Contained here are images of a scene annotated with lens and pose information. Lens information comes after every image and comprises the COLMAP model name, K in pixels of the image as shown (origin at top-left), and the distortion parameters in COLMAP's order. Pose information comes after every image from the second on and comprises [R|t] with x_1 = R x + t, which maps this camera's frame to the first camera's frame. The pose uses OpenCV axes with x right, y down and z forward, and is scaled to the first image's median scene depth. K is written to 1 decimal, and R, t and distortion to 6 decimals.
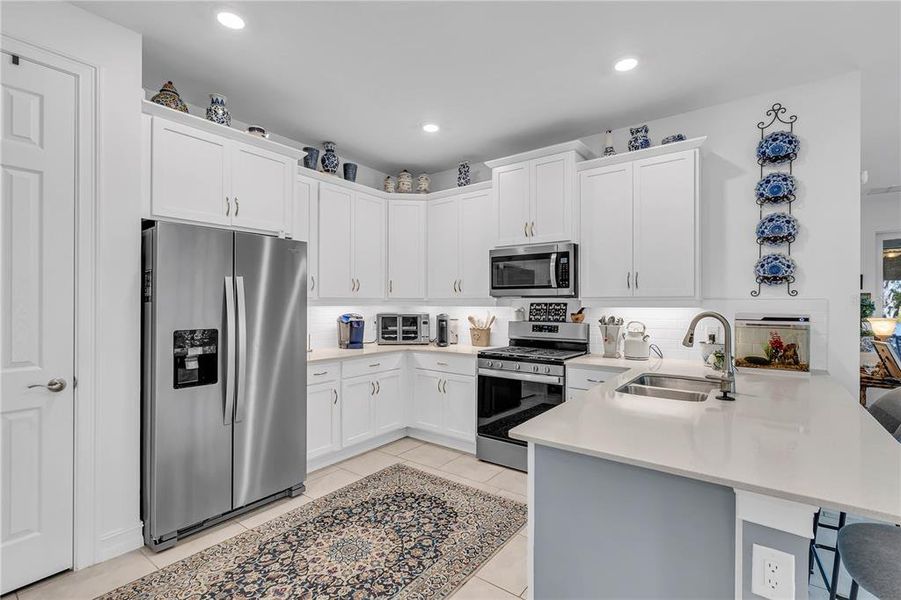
lens RADIAL K [[408.3, 0, 448.4], [0, 408.3, 303.3], [0, 0, 1]] dist [0.005347, -0.002814]
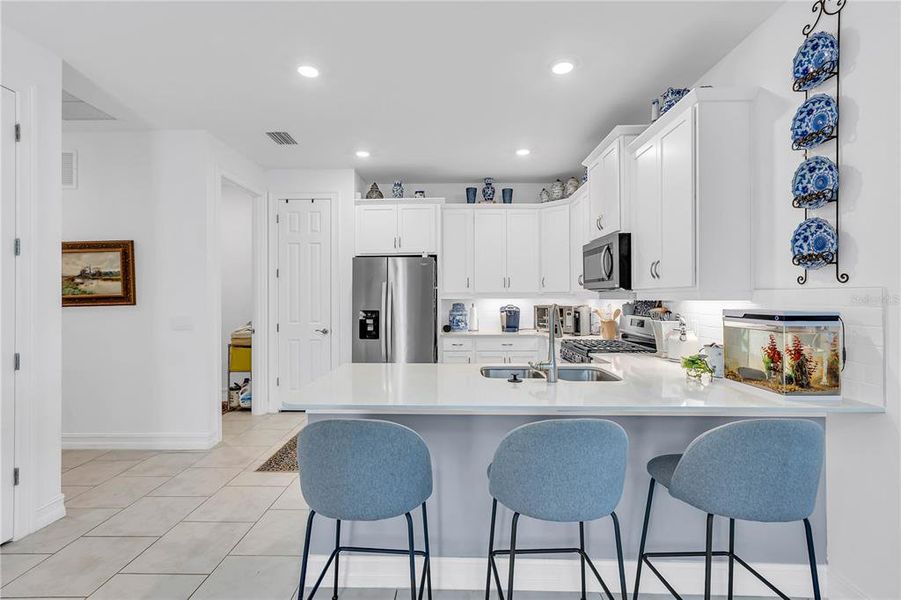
lens RADIAL K [[408.3, 0, 449.9], [0, 408.3, 297.3], [0, 0, 1]] dist [0.005347, -0.002814]
pose [[0.586439, -0.001787, -0.809992, 0.965907], [0.002607, 0.999997, -0.000319, 0.003219], [0.809990, -0.001924, 0.586441, 0.131476]]
